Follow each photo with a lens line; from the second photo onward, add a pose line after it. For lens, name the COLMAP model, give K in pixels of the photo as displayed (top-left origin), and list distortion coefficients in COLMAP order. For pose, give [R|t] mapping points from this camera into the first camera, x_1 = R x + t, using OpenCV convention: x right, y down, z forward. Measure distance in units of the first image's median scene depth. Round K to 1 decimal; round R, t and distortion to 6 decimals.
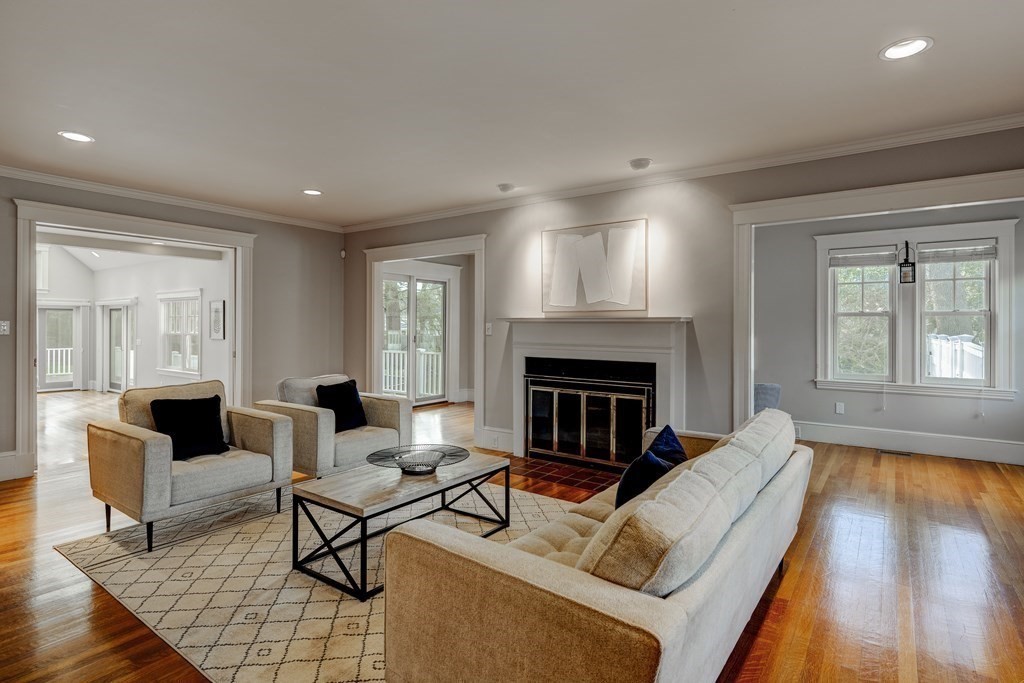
lens RADIAL K [[523.0, 0, 515.6], [0, 523.0, 330.6], [0, 0, 1]] dist [-0.003310, 0.000933]
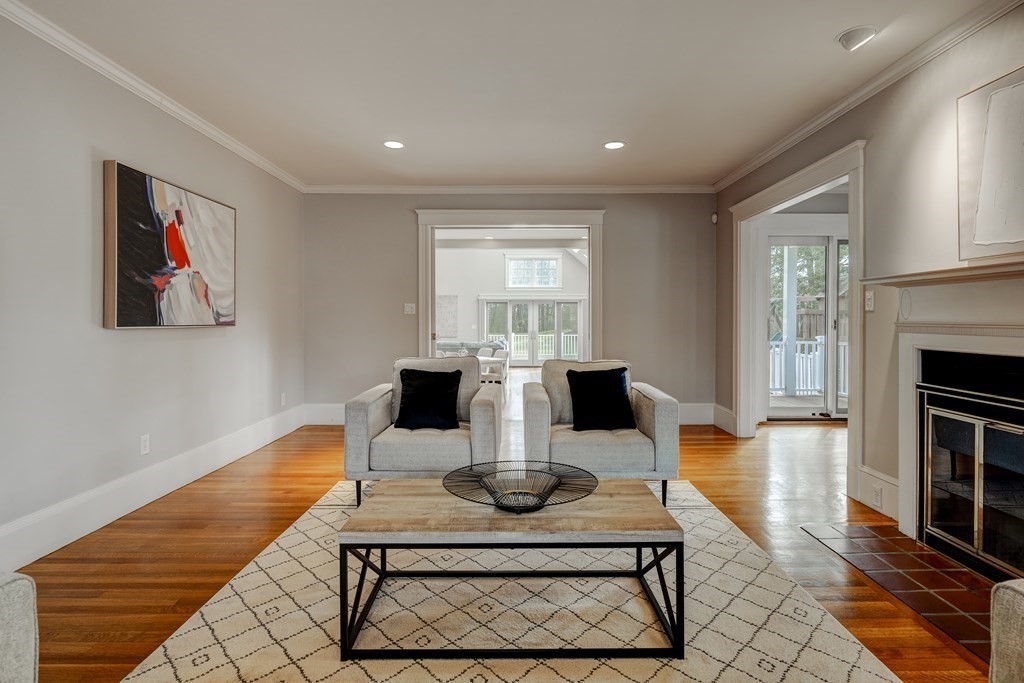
lens RADIAL K [[523.0, 0, 511.9], [0, 523.0, 325.7], [0, 0, 1]] dist [-0.003310, 0.000933]
pose [[0.587567, 0.005916, -0.809154, 0.203931], [-0.002896, 0.999982, 0.005208, 0.025133], [0.809170, -0.000716, 0.587574, 0.365943]]
